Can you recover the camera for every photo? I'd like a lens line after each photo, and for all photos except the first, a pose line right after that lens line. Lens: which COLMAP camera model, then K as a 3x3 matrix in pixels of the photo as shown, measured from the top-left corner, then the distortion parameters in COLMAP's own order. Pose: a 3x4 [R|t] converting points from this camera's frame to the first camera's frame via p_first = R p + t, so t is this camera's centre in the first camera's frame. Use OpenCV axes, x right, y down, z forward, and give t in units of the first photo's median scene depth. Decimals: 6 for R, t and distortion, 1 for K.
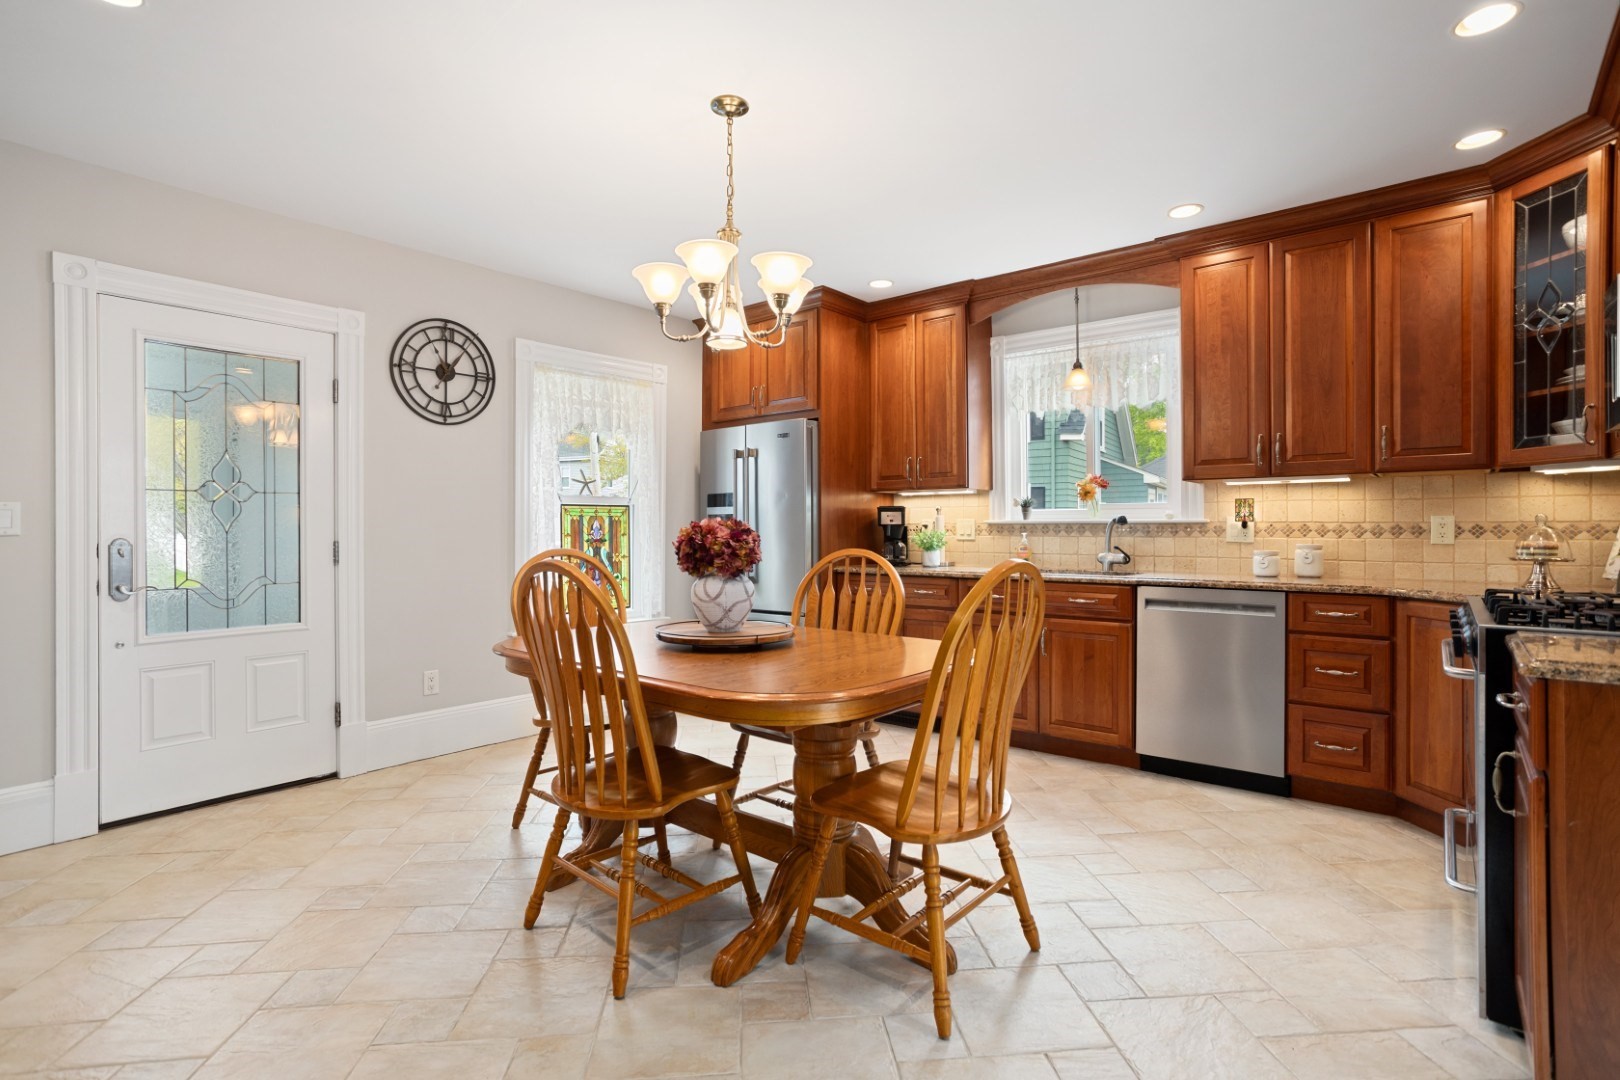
lens RADIAL K [[786.8, 0, 817.0], [0, 786.8, 536.3], [0, 0, 1]] dist [-0.027500, 0.000179]
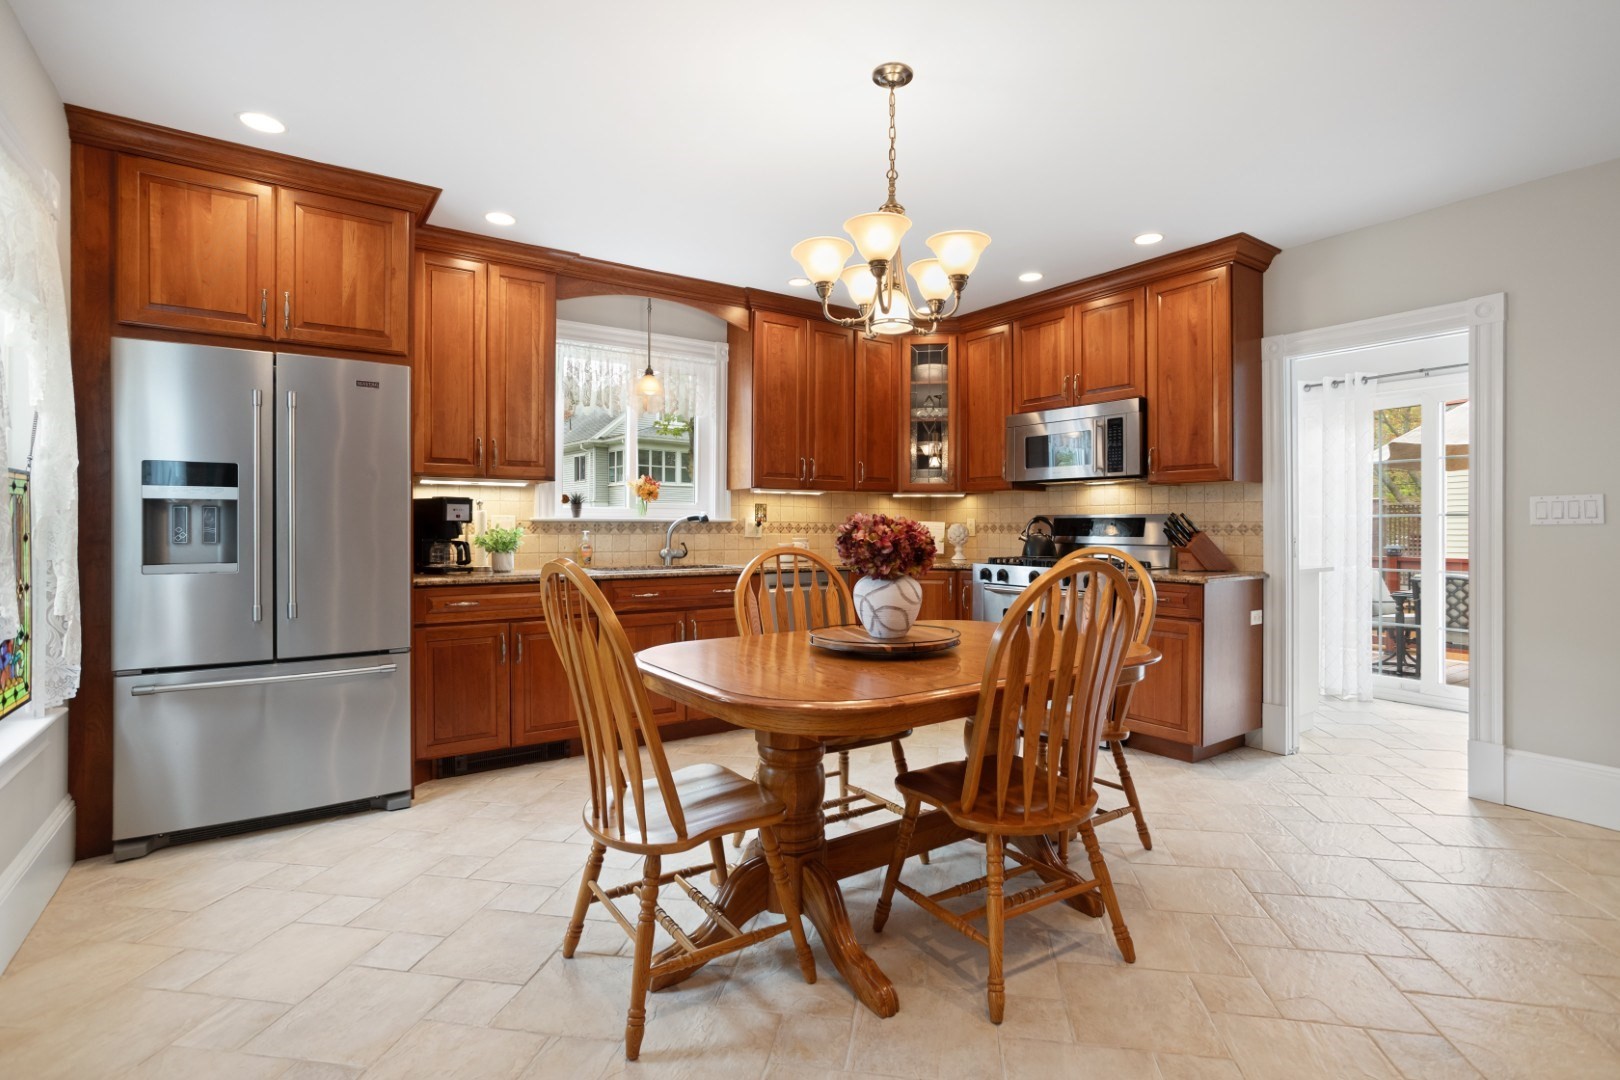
lens RADIAL K [[786.8, 0, 815.3], [0, 786.8, 534.8], [0, 0, 1]] dist [-0.027500, 0.000179]
pose [[0.264717, -0.006965, 0.964301, -0.648462], [0.008683, 0.999951, 0.004839, -0.001964], [-0.964287, 0.007092, 0.264765, 0.523685]]
